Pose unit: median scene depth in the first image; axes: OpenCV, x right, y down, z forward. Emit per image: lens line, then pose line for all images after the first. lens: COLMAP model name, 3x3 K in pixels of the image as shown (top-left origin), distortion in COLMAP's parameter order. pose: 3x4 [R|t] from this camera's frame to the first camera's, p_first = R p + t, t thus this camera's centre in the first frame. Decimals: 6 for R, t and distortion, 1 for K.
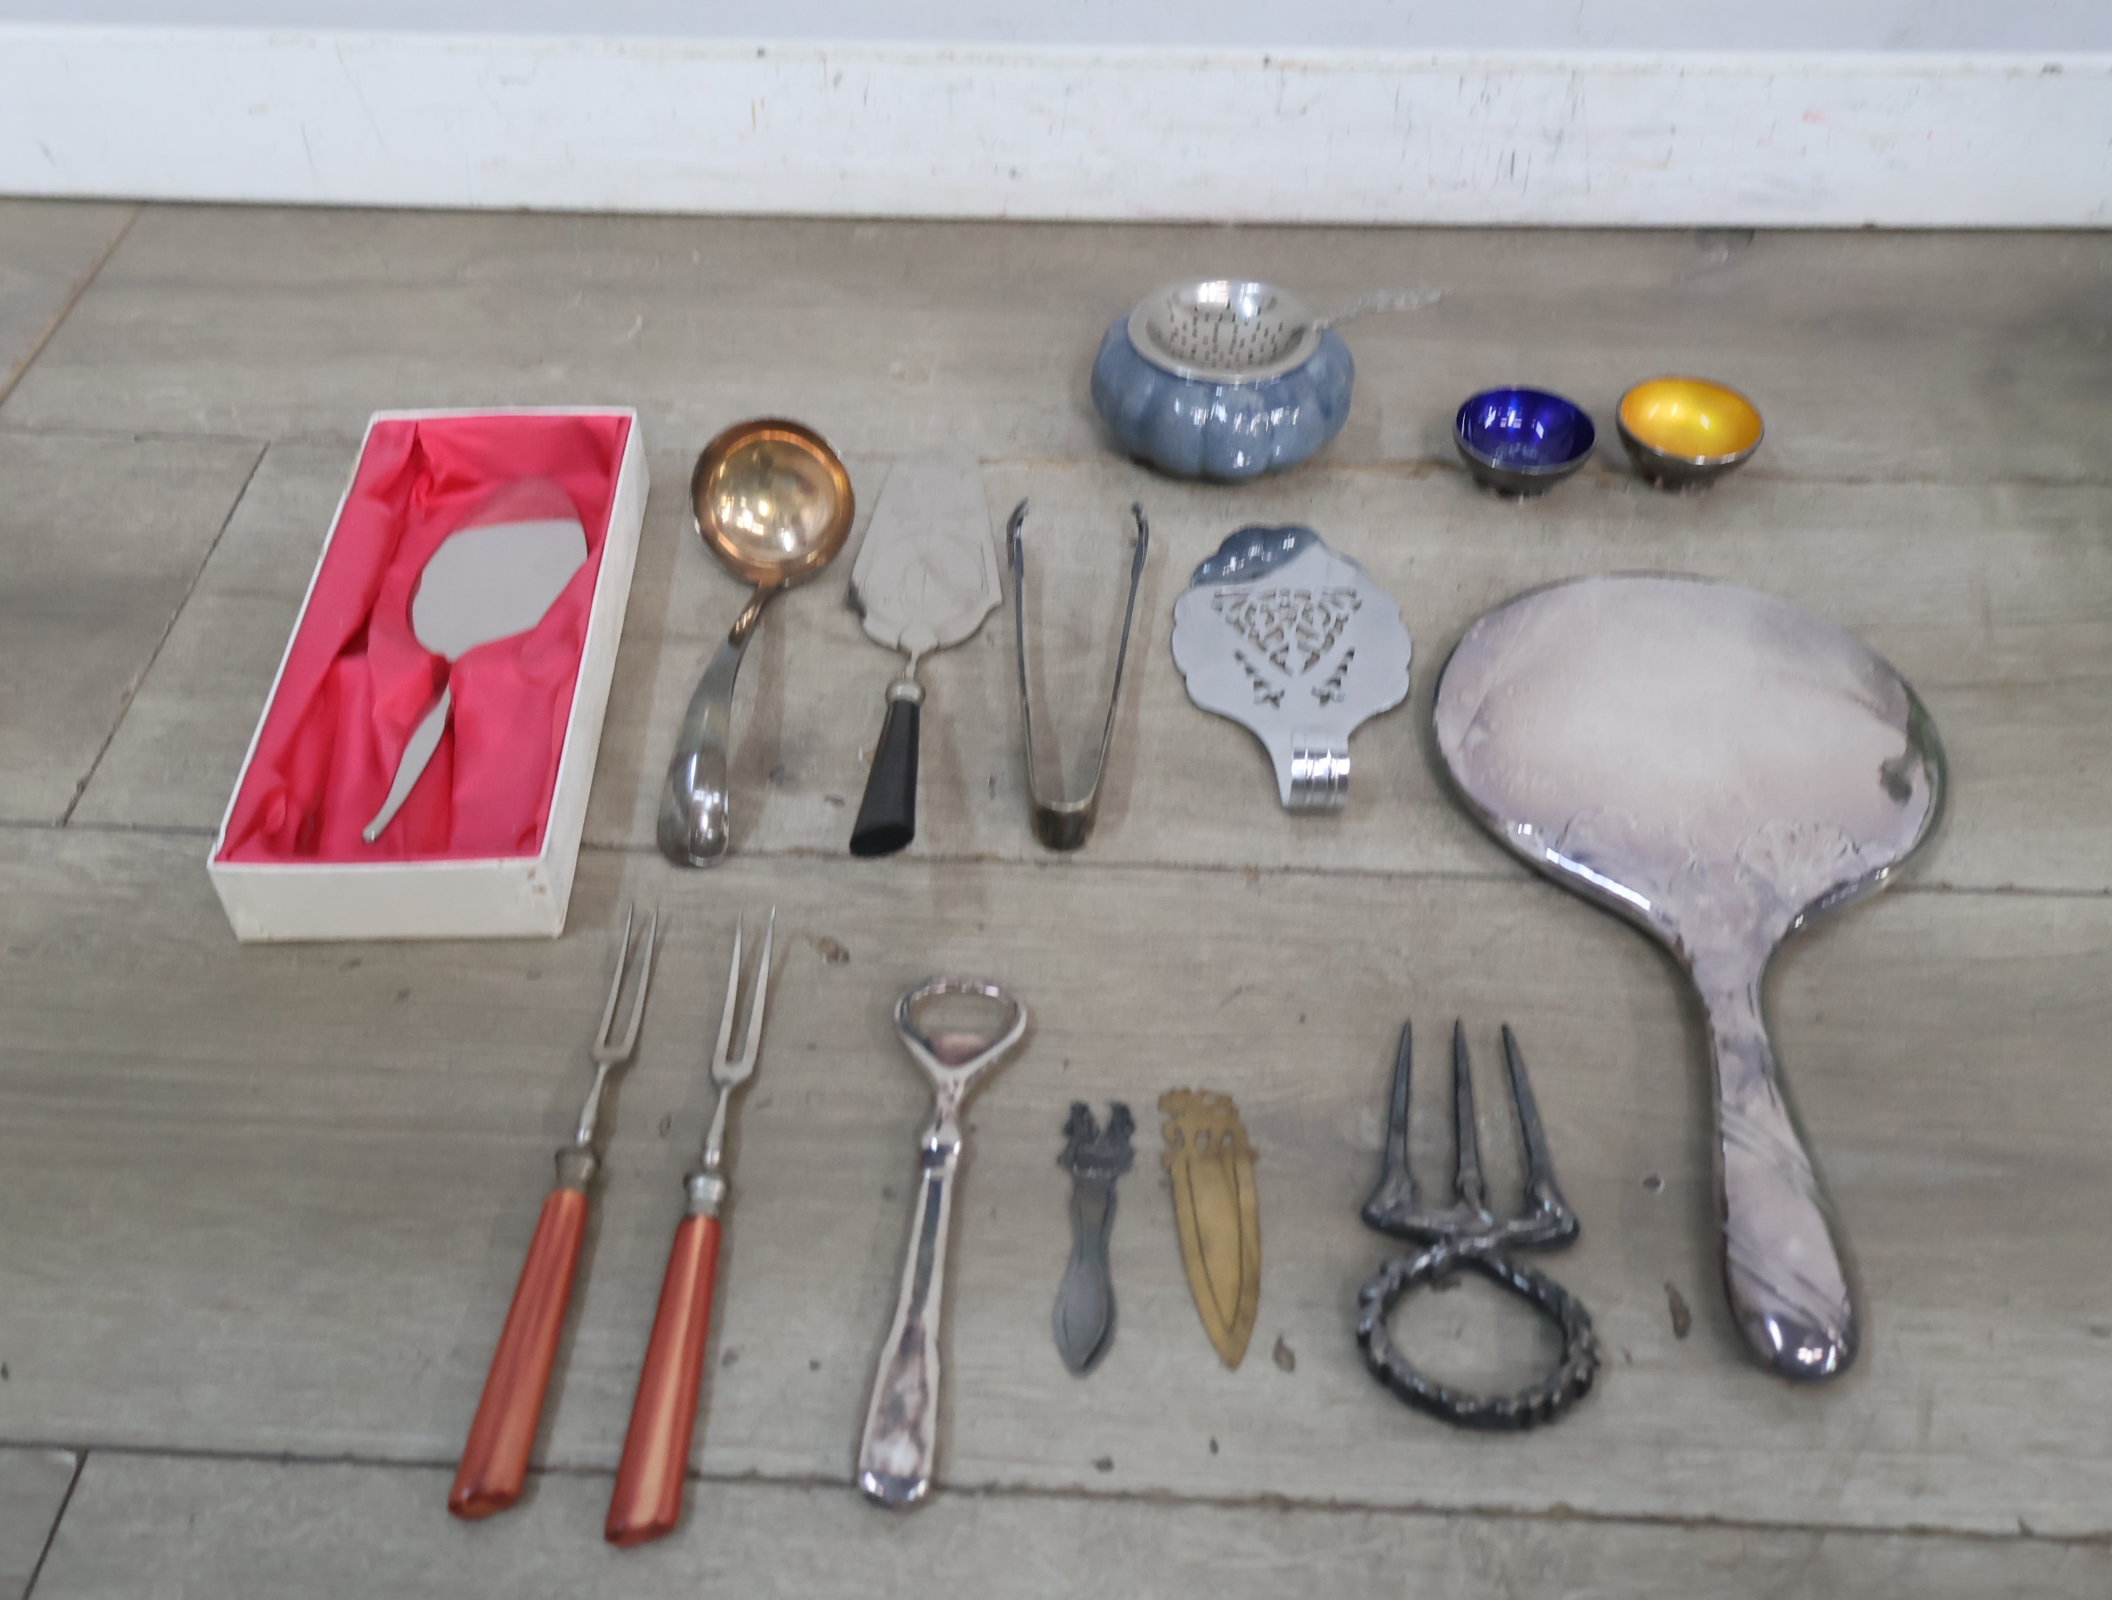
lens RADIAL K [[2133.4, 0, 1027.0], [0, 2133.4, 807.8], [0, 0, 1]] dist [0.013735, 0.000000]
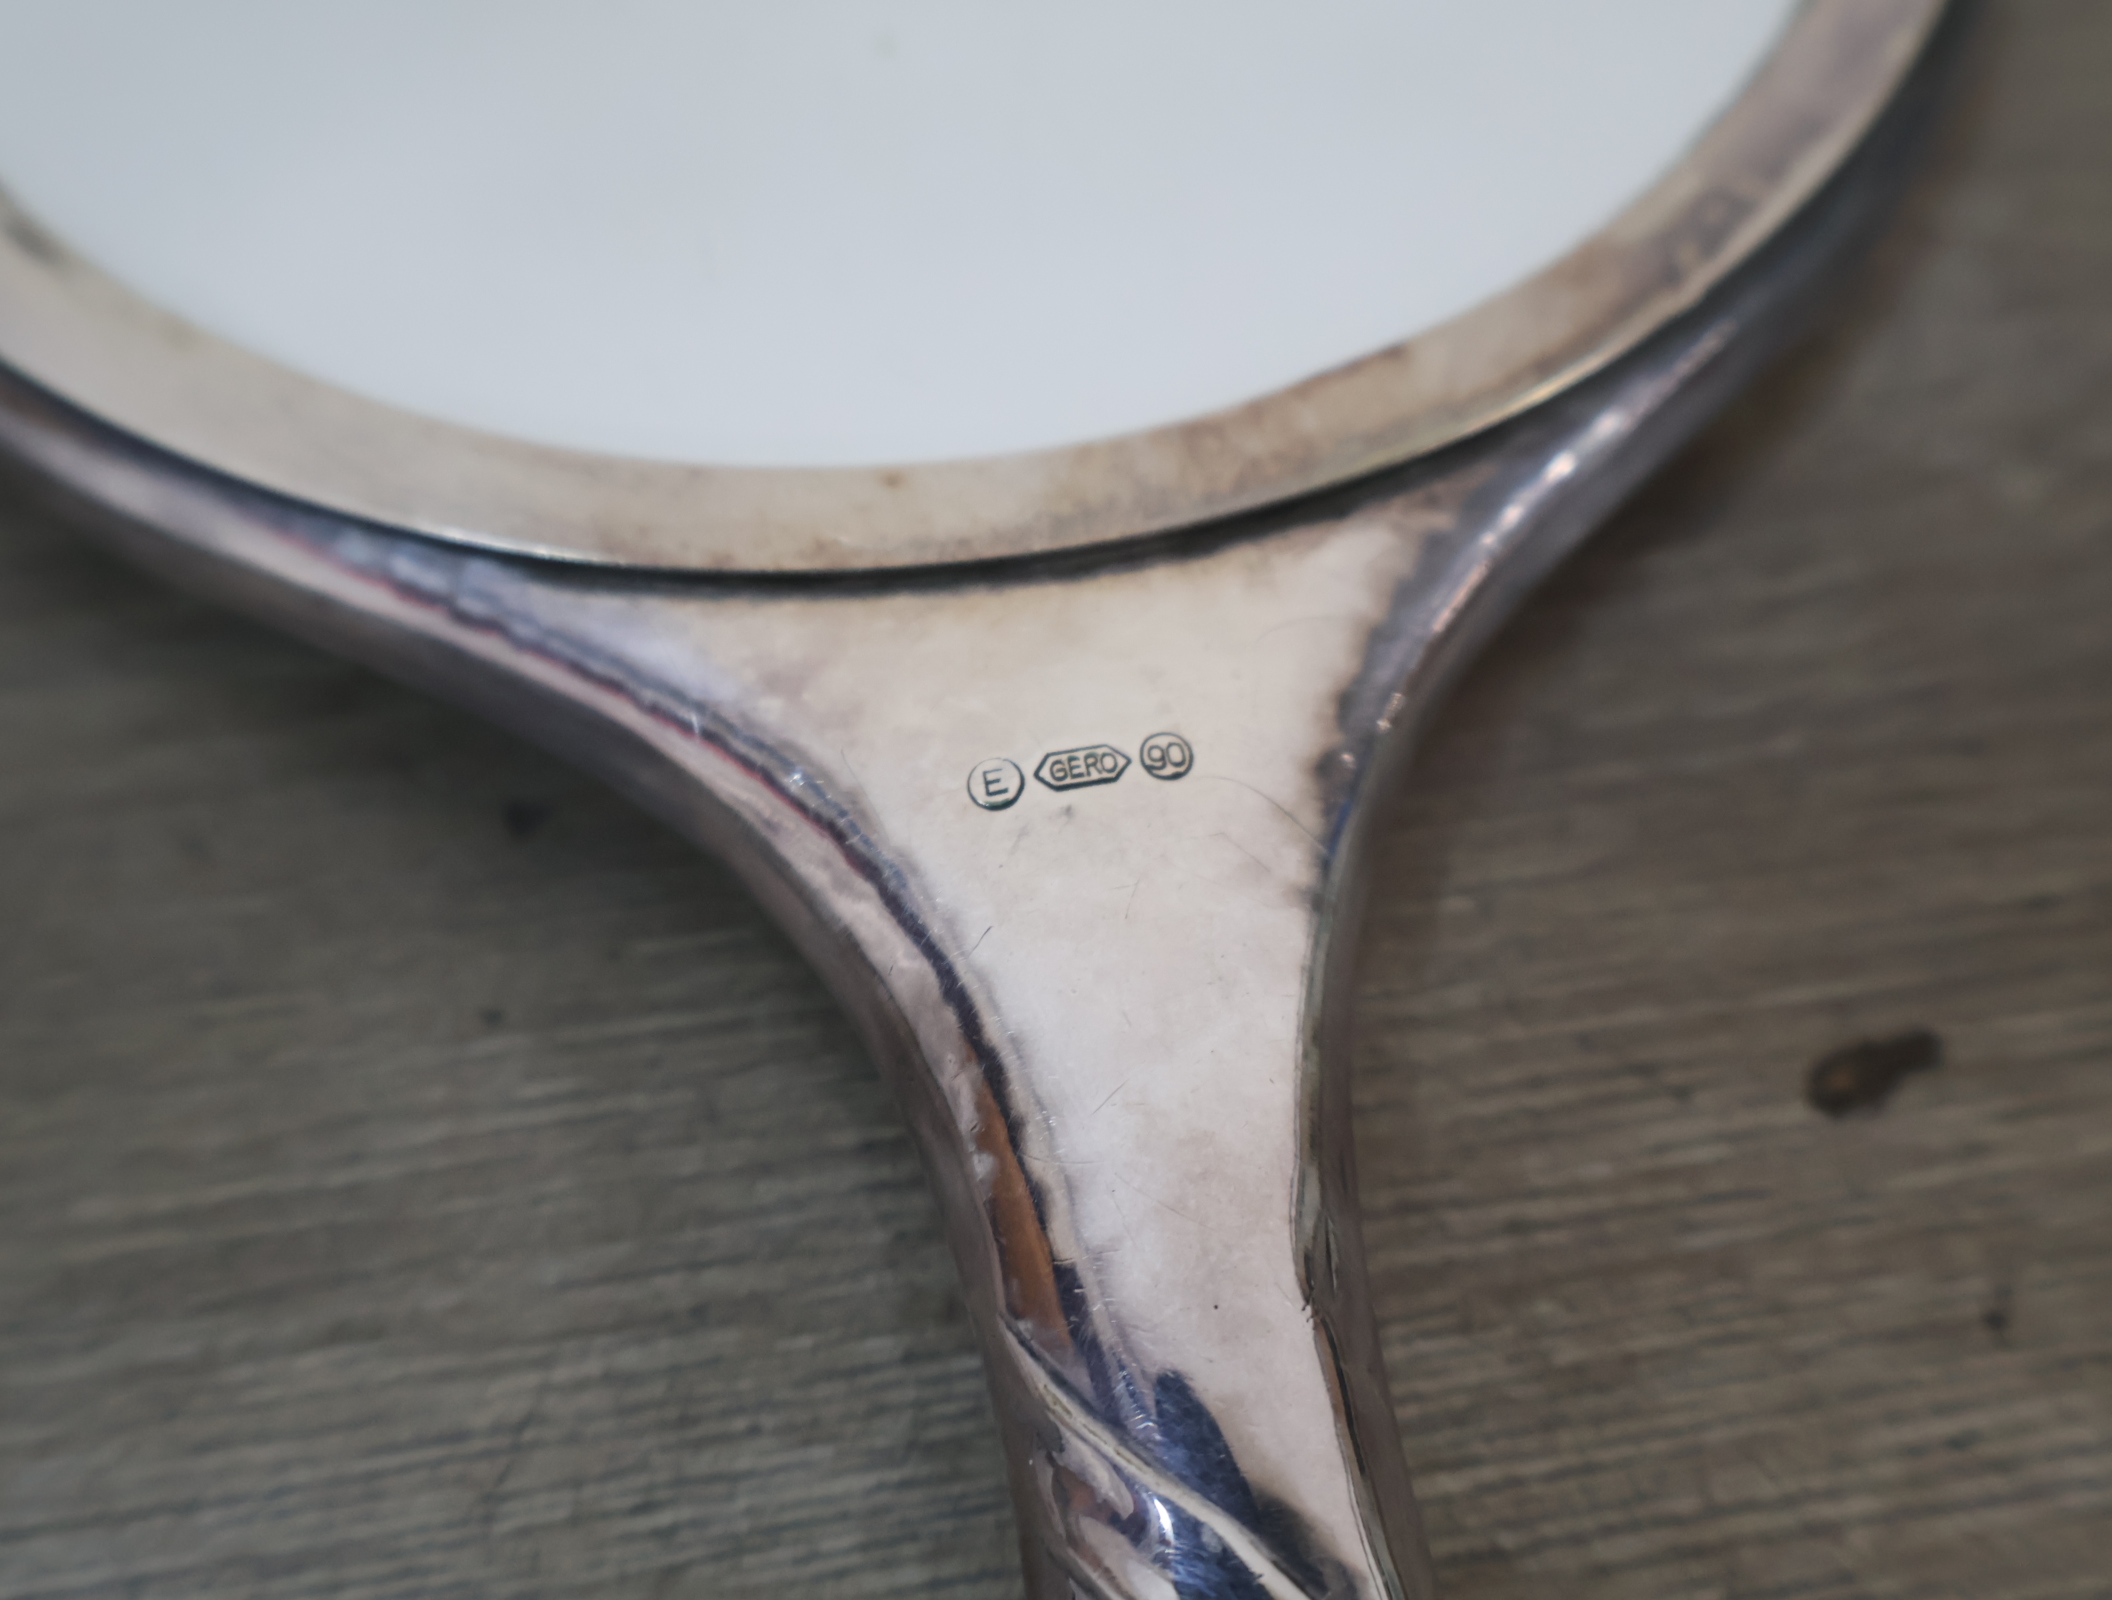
lens RADIAL K [[2133.4, 0, 1073.2], [0, 2133.4, 798.2], [0, 0, 1]] dist [0.013735, 0.000000]
pose [[0.975665, -0.189144, 0.110917, 0.078272], [0.142774, 0.931941, 0.333320, 0.090795], [-0.166414, -0.309373, 0.936267, 0.651665]]
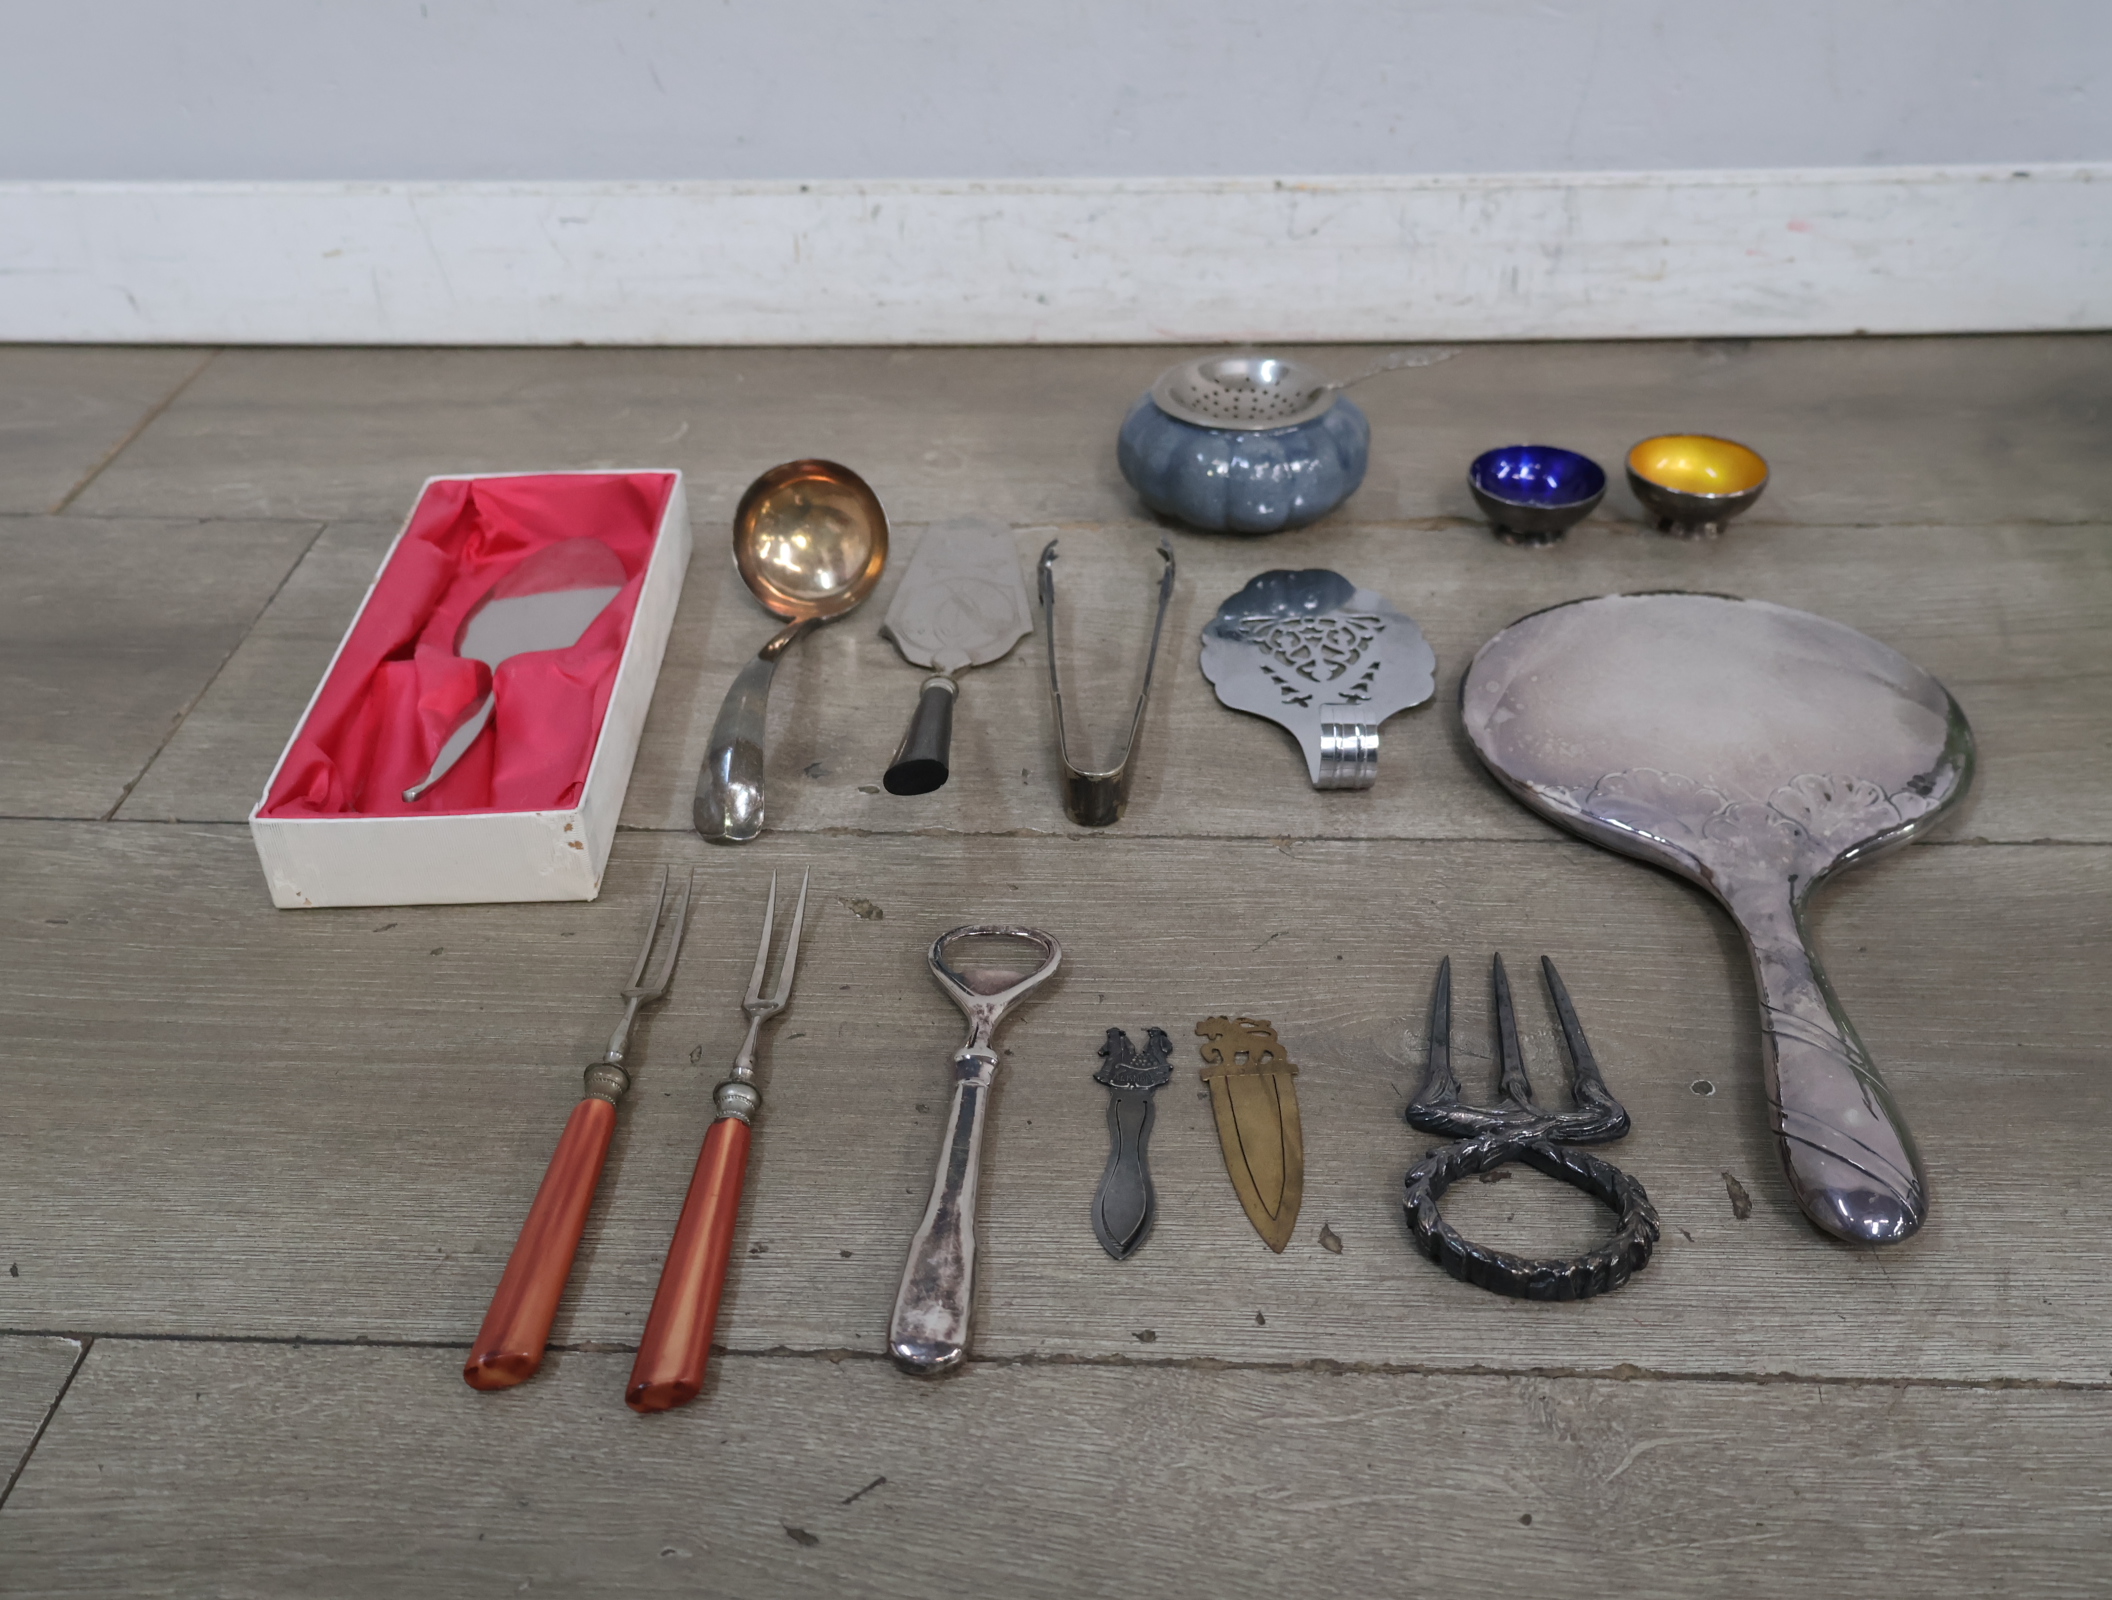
lens RADIAL K [[2133.4, 0, 1029.6], [0, 2133.4, 810.2], [0, 0, 1]] dist [0.013735, 0.000000]
pose [[0.999859, -0.010267, -0.013257, -0.000881], [0.007704, 0.983523, -0.180619, 0.185328], [0.014893, 0.180491, 0.983464, 0.009507]]
